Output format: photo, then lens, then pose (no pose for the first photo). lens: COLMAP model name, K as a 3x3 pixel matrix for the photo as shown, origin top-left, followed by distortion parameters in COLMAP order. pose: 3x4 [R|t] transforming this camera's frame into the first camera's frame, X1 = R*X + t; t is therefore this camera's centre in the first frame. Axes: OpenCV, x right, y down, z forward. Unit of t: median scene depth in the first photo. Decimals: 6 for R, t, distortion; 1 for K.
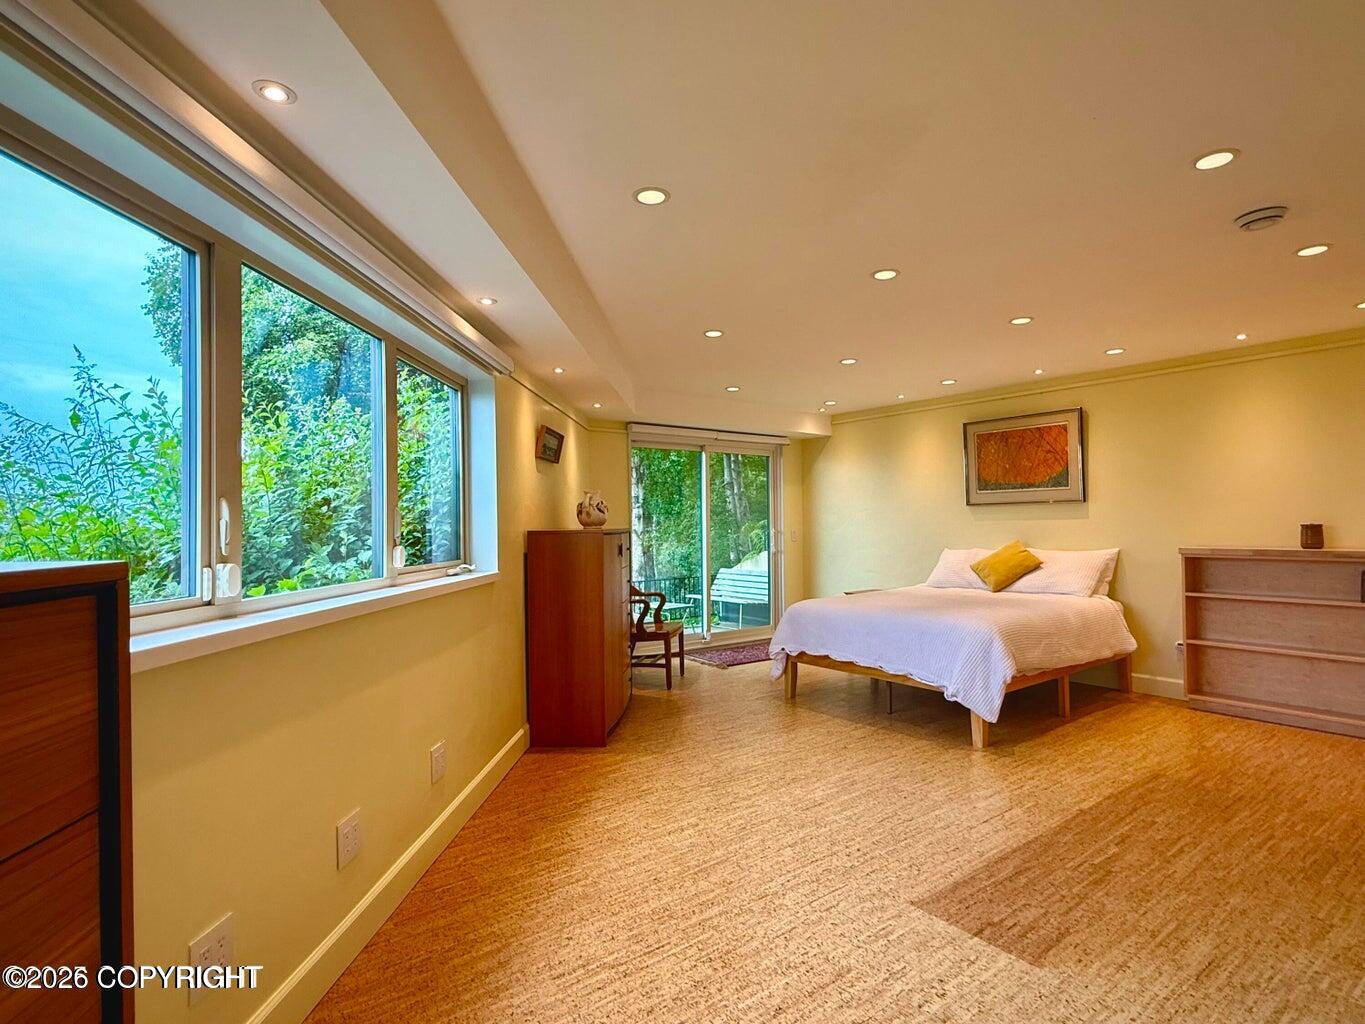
lens RADIAL K [[716.0, 0, 682.1], [0, 716.0, 511.4], [0, 0, 1]] dist [-0.000513, -0.000619]
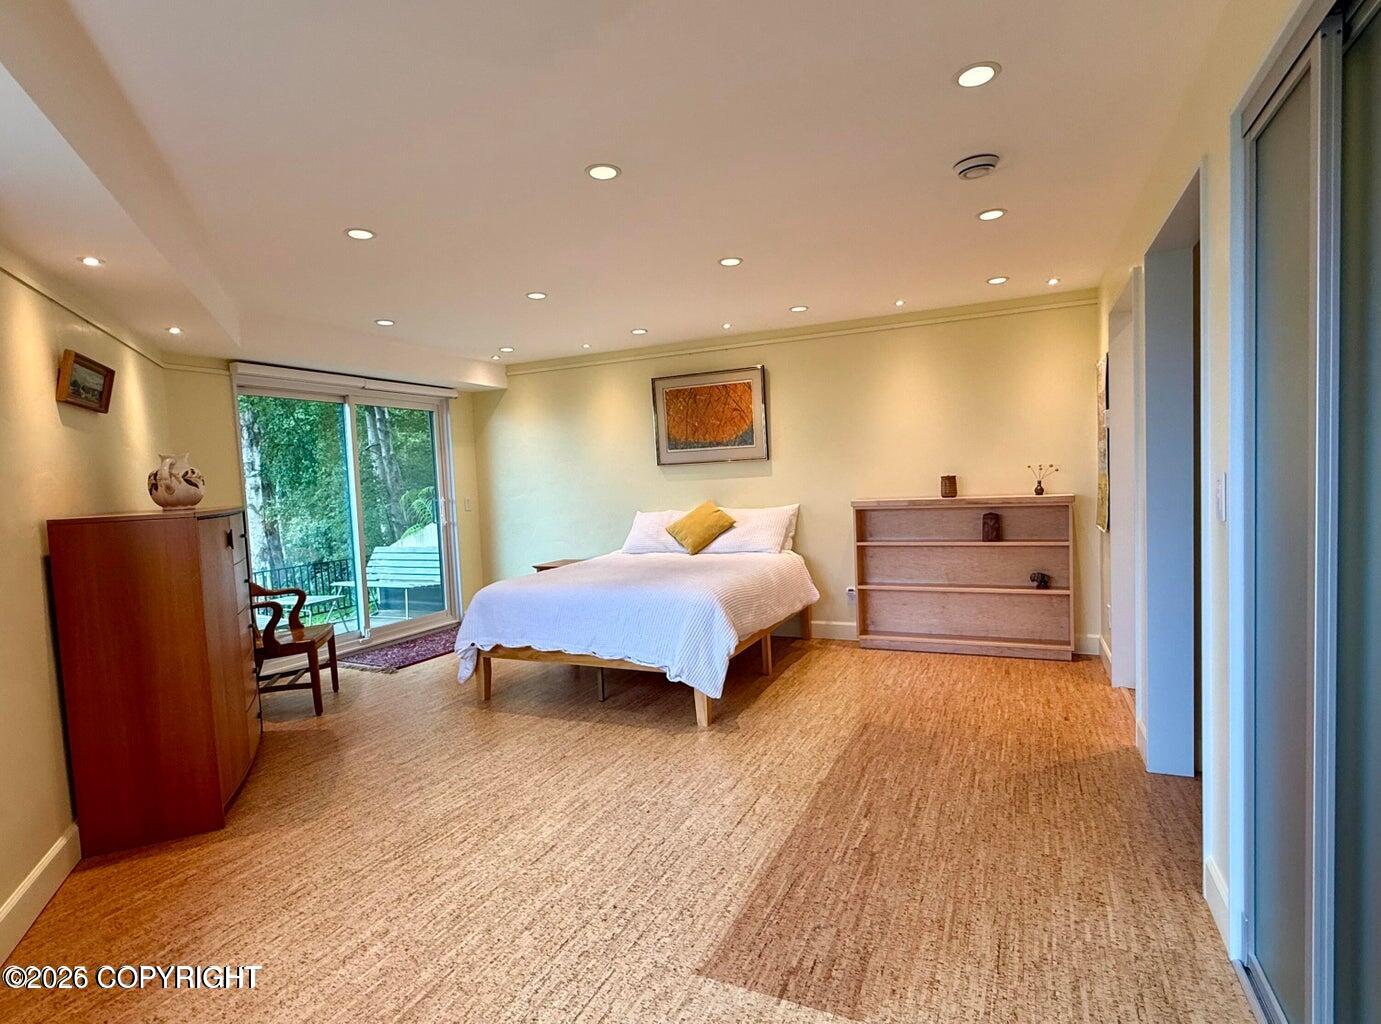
lens RADIAL K [[709.7, 0, 693.6], [0, 709.7, 522.0], [0, 0, 1]] dist [0.003711, -0.001714]
pose [[0.881109, -0.056767, 0.469493, -0.012183], [0.024846, 0.996955, 0.073913, -0.002492], [-0.472259, -0.053460, 0.879837, 0.182976]]
